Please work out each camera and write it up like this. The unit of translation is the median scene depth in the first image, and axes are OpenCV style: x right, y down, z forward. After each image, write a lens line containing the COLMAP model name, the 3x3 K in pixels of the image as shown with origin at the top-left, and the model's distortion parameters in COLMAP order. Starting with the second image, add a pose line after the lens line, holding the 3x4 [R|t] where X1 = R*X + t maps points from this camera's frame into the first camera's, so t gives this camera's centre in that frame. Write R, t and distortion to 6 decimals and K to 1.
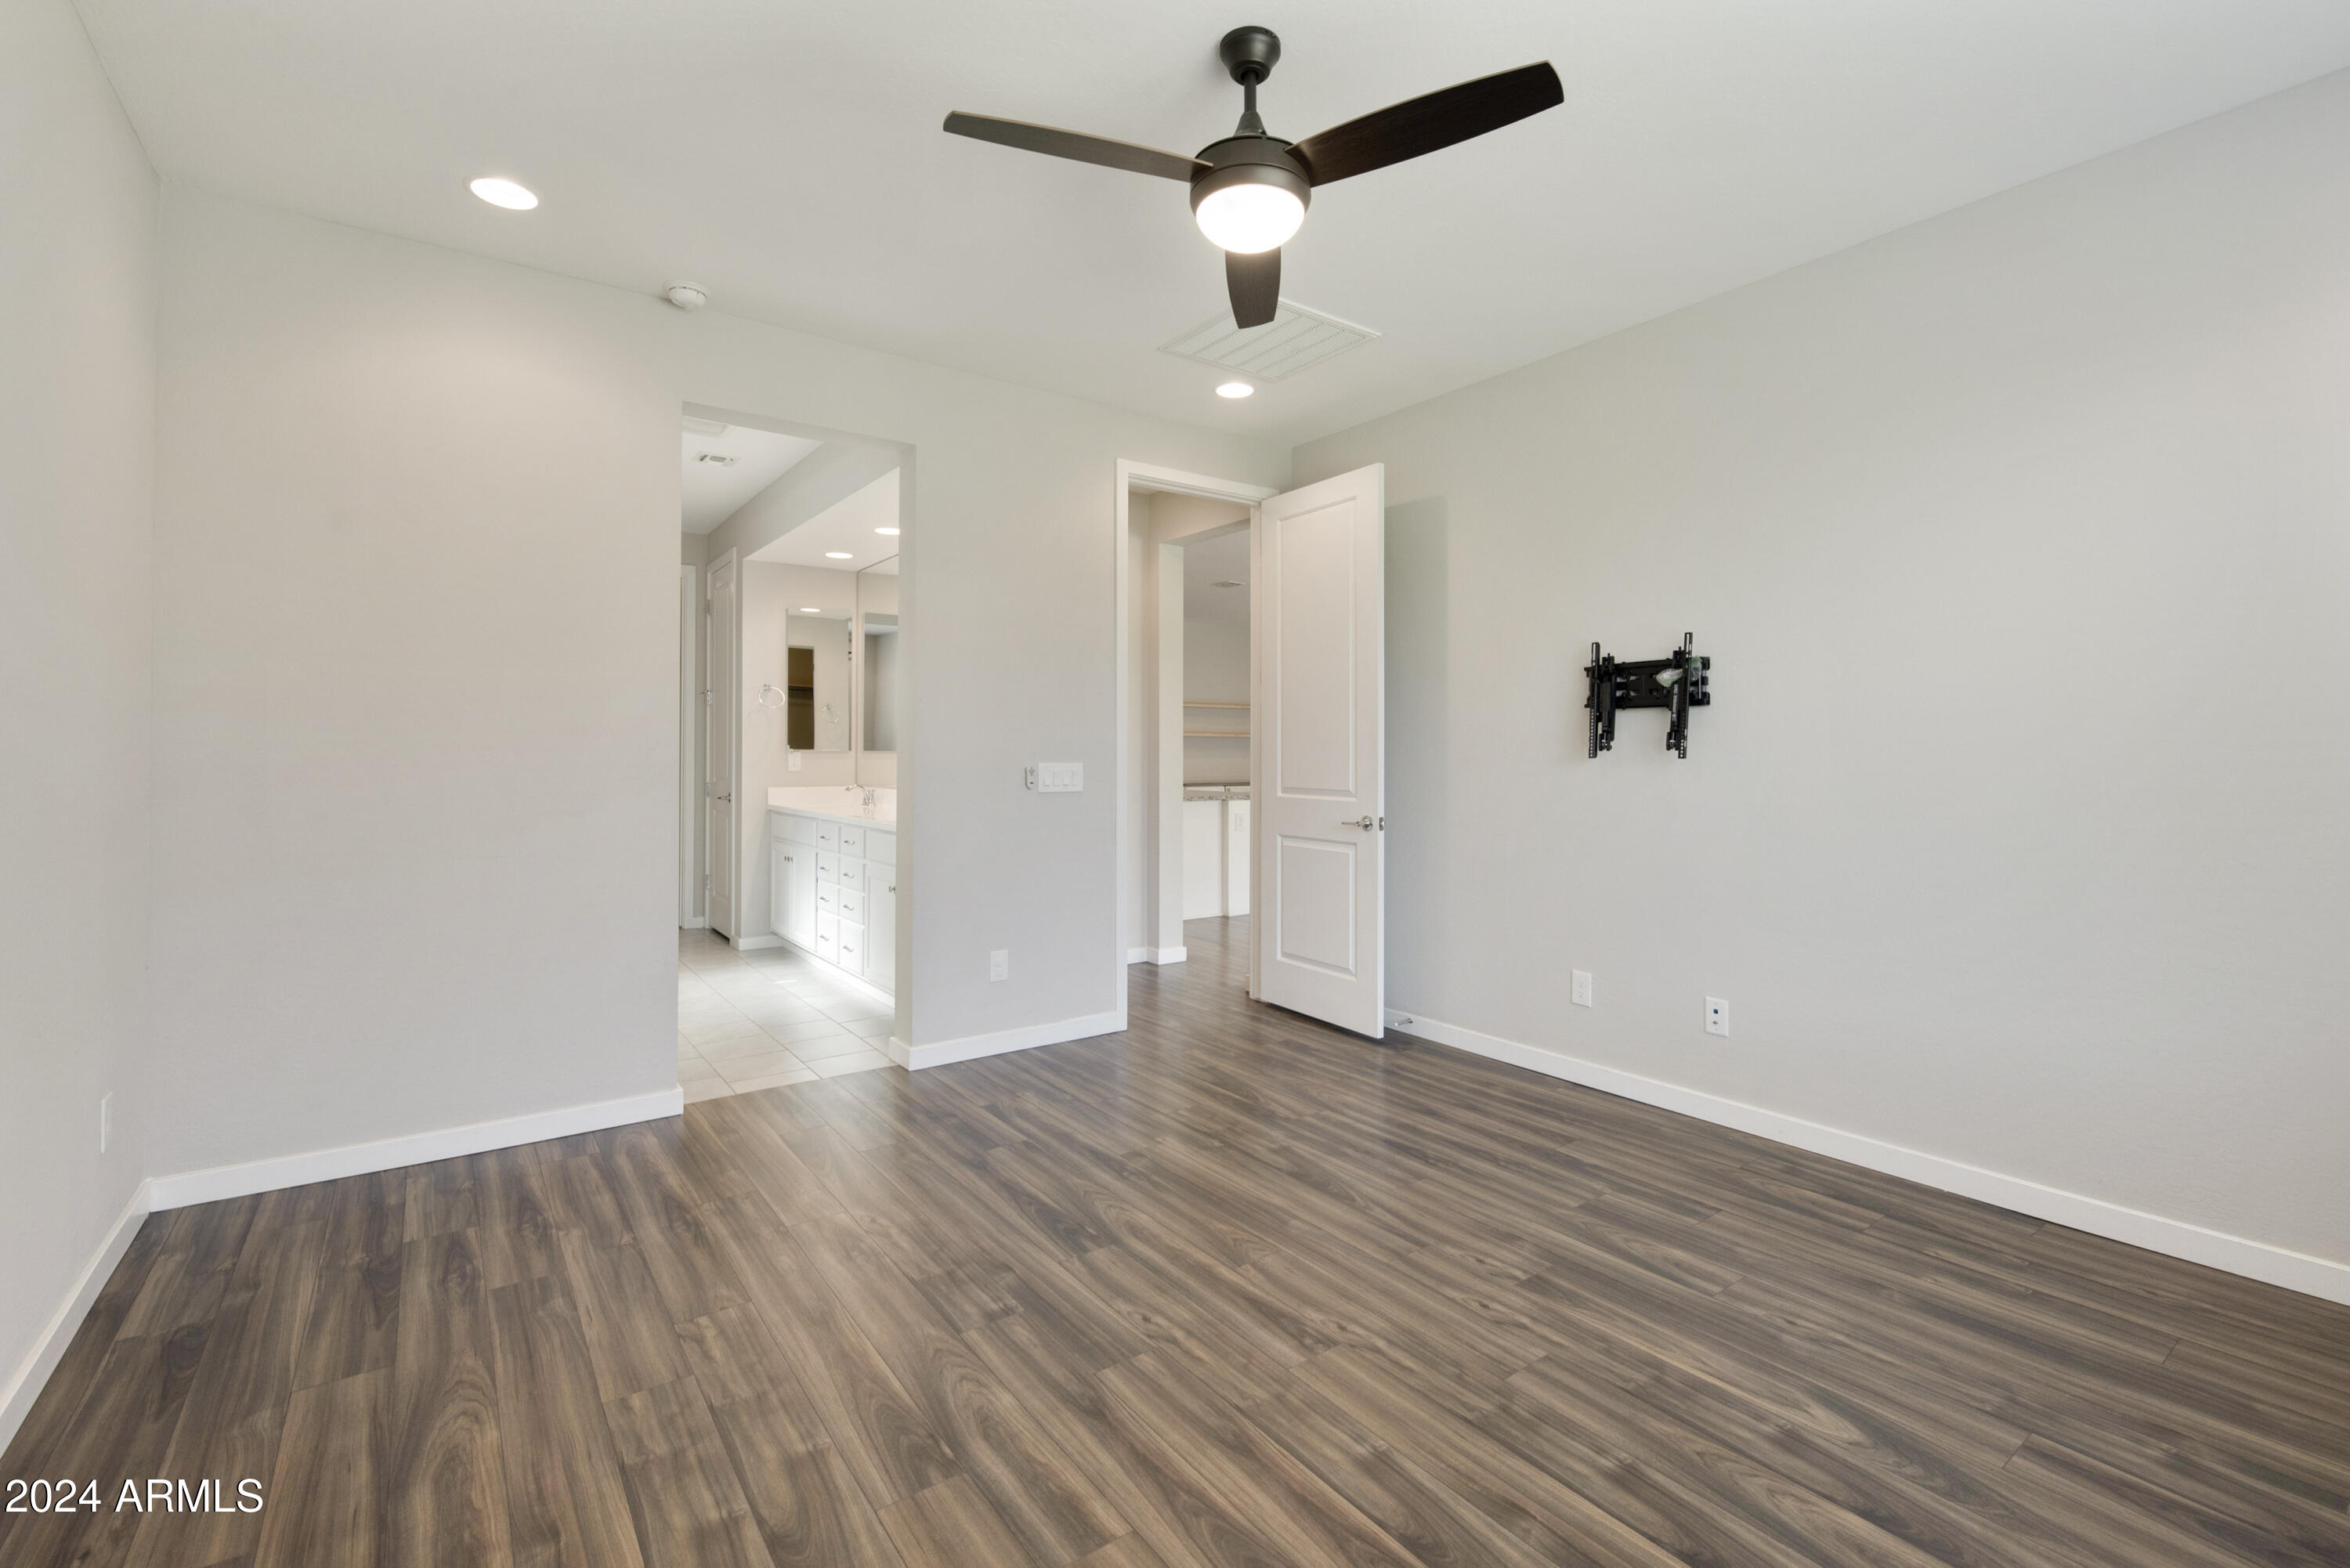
lens RADIAL K [[1027.5, 0, 1172.8], [0, 1027.5, 769.4], [0, 0, 1]] dist [0.003209, 0.000877]
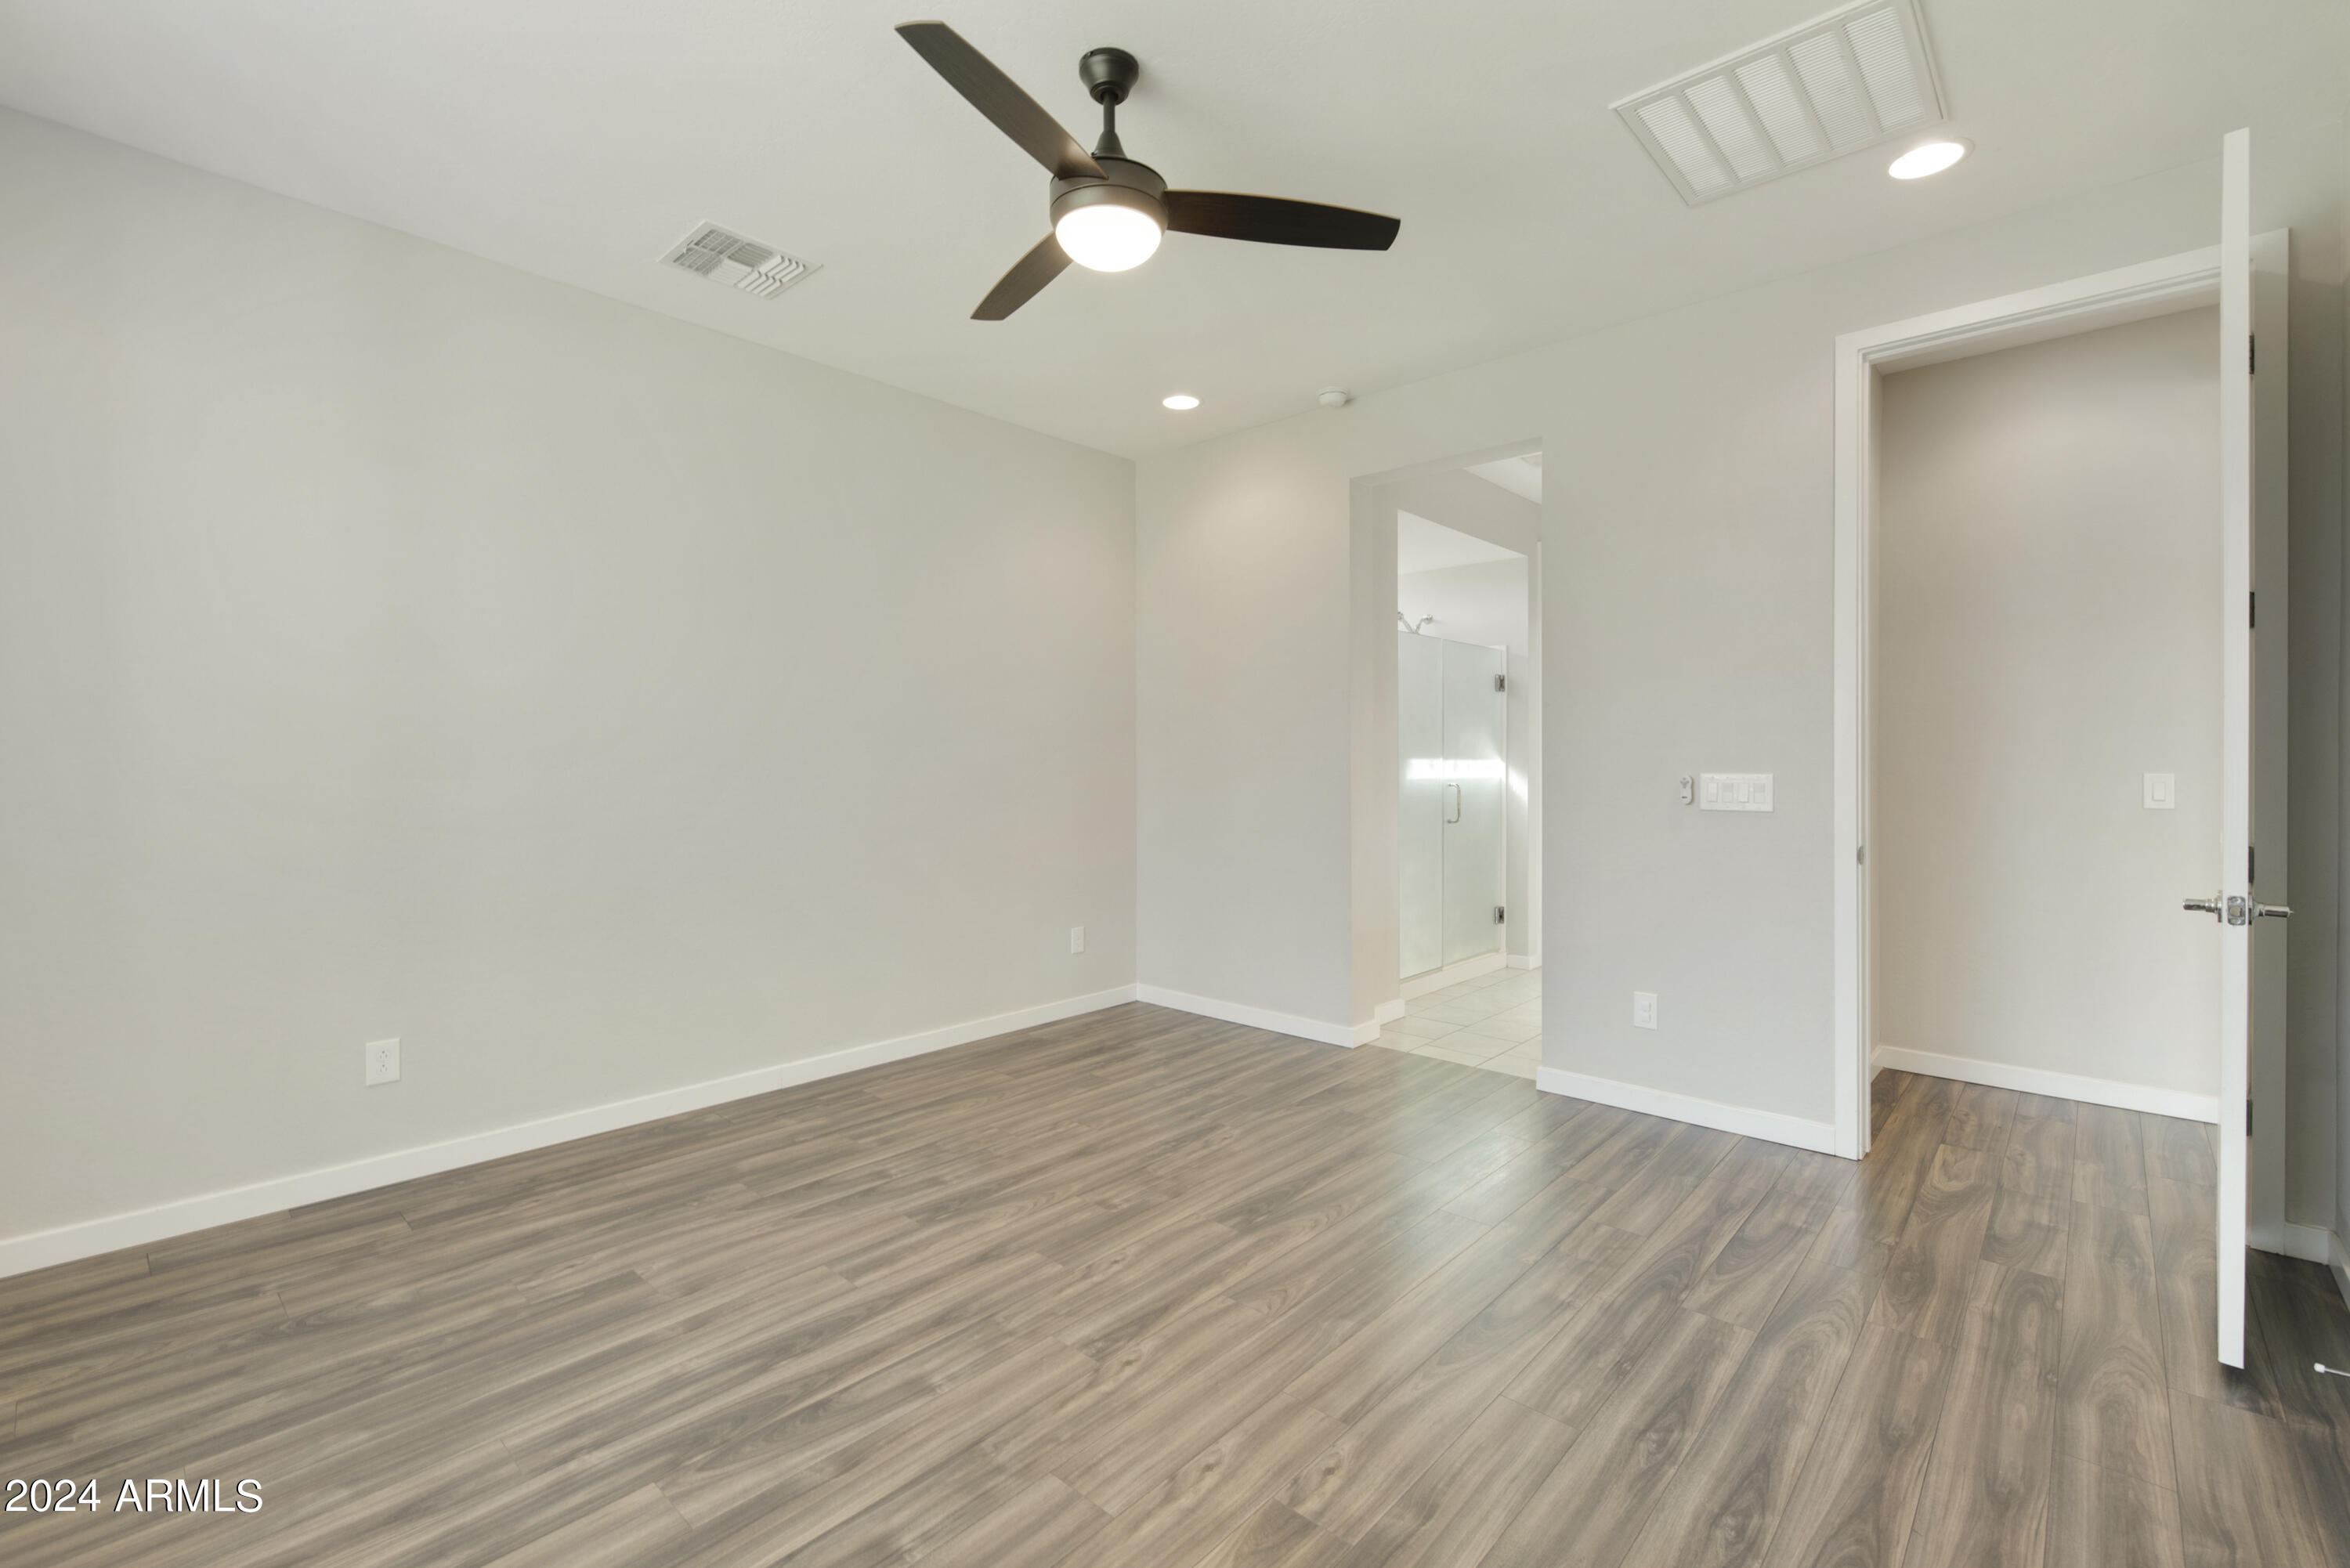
lens RADIAL K [[1011.2, 0, 1182.2], [0, 1011.2, 798.0], [0, 0, 1]] dist [0.001929, 0.000052]
pose [[0.205149, 0.033327, -0.978163, 1.032946], [-0.013896, 0.999419, 0.031137, -0.010456], [0.978632, 0.007205, 0.205493, 0.817962]]
